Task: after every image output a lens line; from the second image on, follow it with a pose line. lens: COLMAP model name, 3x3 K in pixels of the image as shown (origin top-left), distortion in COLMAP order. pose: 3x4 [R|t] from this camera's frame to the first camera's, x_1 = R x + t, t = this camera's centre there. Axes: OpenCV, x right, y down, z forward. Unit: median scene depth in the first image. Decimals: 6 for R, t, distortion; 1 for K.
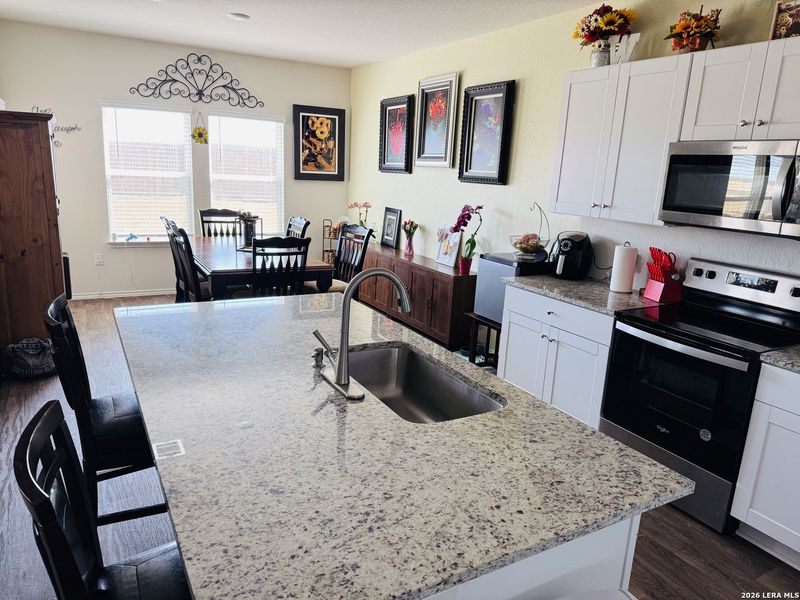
lens RADIAL K [[555.9, 0, 398.8], [0, 555.9, 299.1], [0, 0, 1]] dist [0.071269, -0.093144]
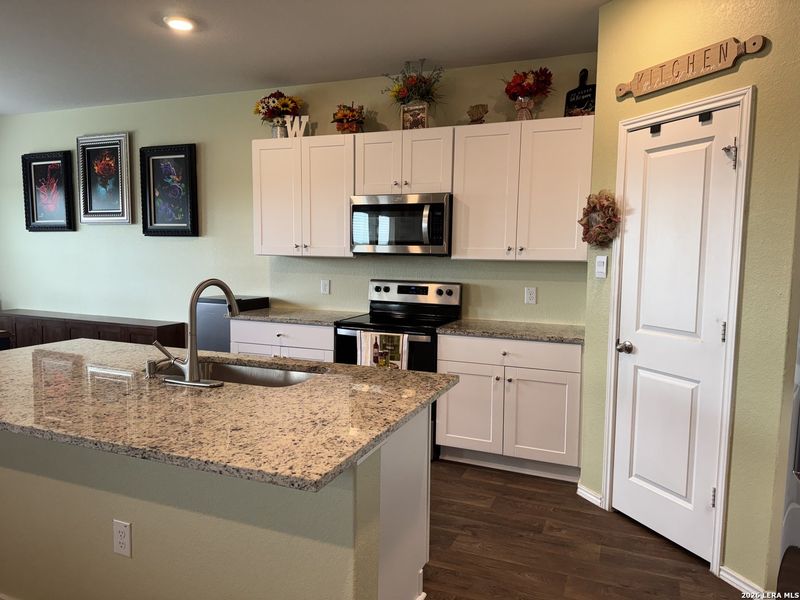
lens RADIAL K [[554.7, 0, 400.6], [0, 554.7, 304.0], [0, 0, 1]] dist [0.078546, -0.098075]
pose [[0.785194, -0.098396, 0.611383, -0.207679], [0.167417, 0.984260, -0.056606, 0.060525], [-0.596190, 0.146803, 0.789308, -0.083446]]
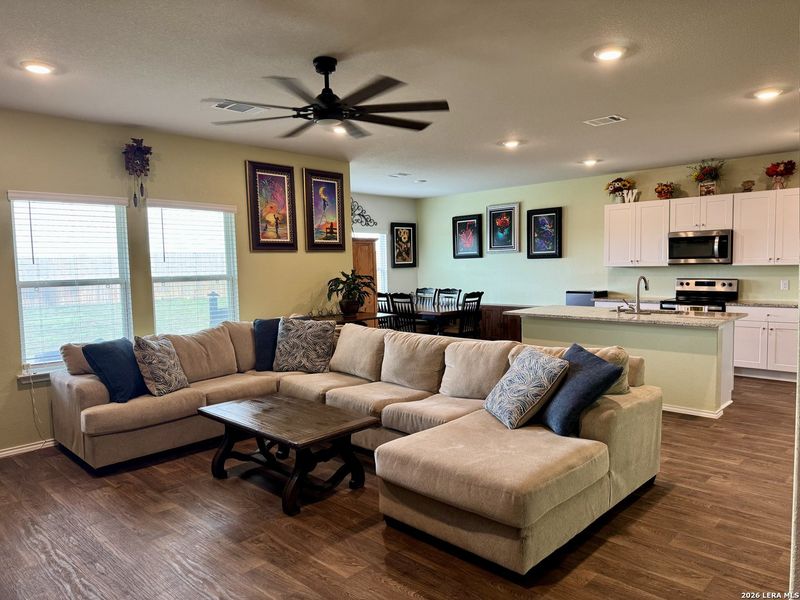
lens RADIAL K [[549.5, 0, 403.2], [0, 549.5, 302.1], [0, 0, 1]] dist [0.089583, -0.110565]
pose [[0.956426, -0.090649, 0.277546, -1.027322], [0.133104, 0.981429, -0.138135, 0.161012], [-0.259870, 0.169058, 0.950730, -0.766516]]
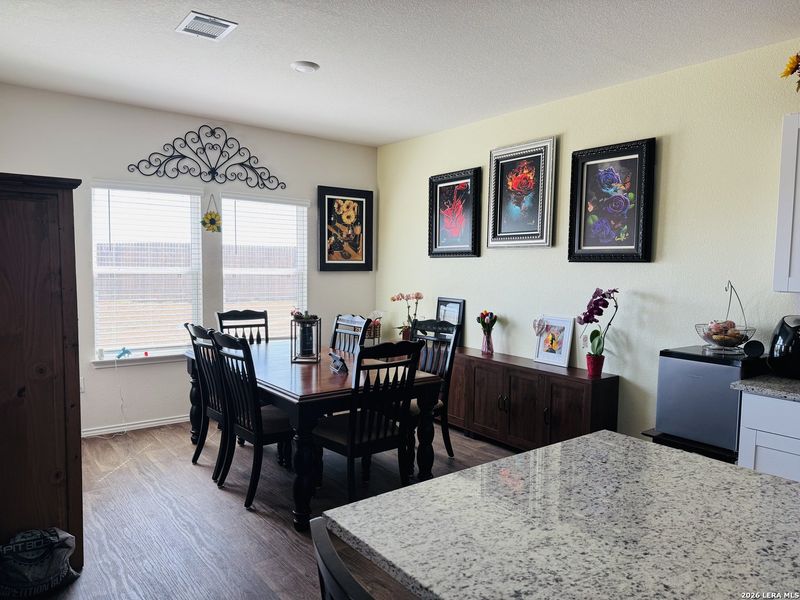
lens RADIAL K [[551.8, 0, 394.3], [0, 551.8, 307.8], [0, 0, 1]] dist [0.090087, -0.099106]
pose [[0.990050, -0.046830, 0.132694, -0.327120], [0.066094, 0.987264, -0.144711, -0.056096], [-0.124227, 0.152041, 0.980536, 0.313892]]
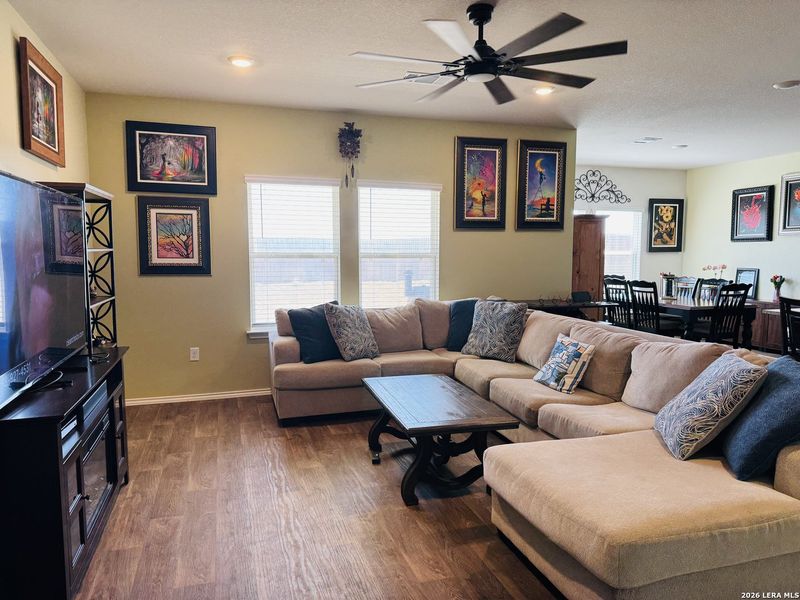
lens RADIAL K [[554.7, 0, 400.6], [0, 554.7, 304.0], [0, 0, 1]] dist [0.078546, -0.098075]
pose [[0.976563, -0.029208, -0.213239, -0.835822], [-0.001235, 0.989972, -0.141256, 0.169865], [0.215226, 0.138208, 0.966735, -0.698870]]
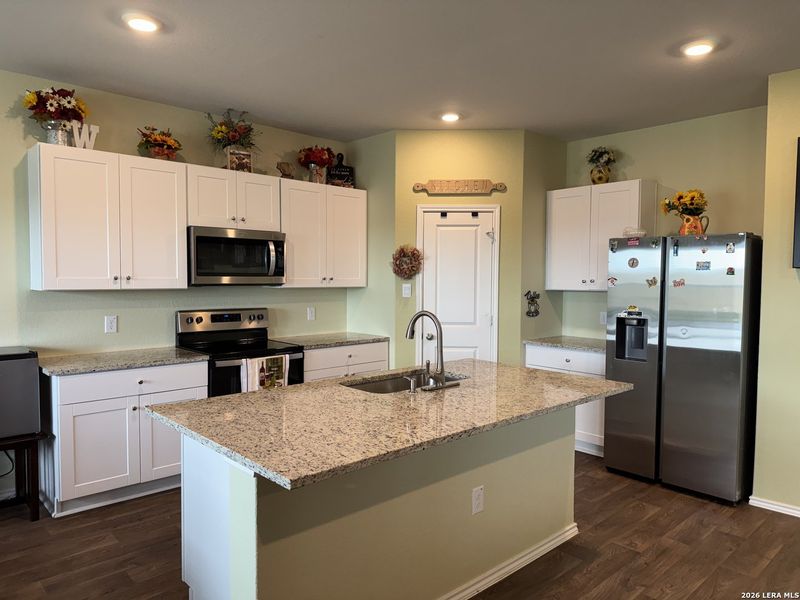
lens RADIAL K [[549.5, 0, 403.2], [0, 549.5, 302.1], [0, 0, 1]] dist [0.089583, -0.110565]
pose [[-0.235103, -0.100478, 0.966763, -0.699798], [0.204000, 0.967387, 0.150153, -0.148257], [-0.950321, 0.232521, -0.206939, 0.620296]]
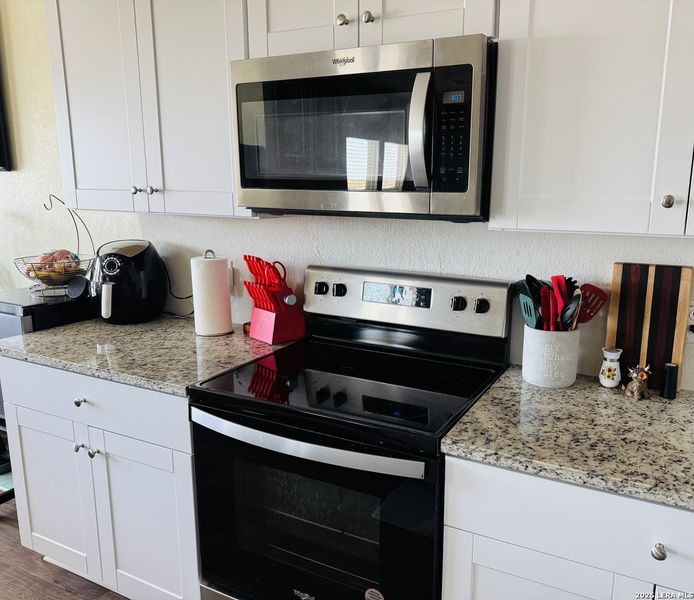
lens RADIAL K [[557.1, 0, 397.5], [0, 557.1, 300.0], [0, 0, 1]] dist [0.124819, -0.209638]
pose [[0.822463, -0.152252, 0.548063, 0.207267], [0.159857, 0.986549, 0.034171, -0.033579], [-0.545894, 0.059508, 0.835739, 0.348812]]
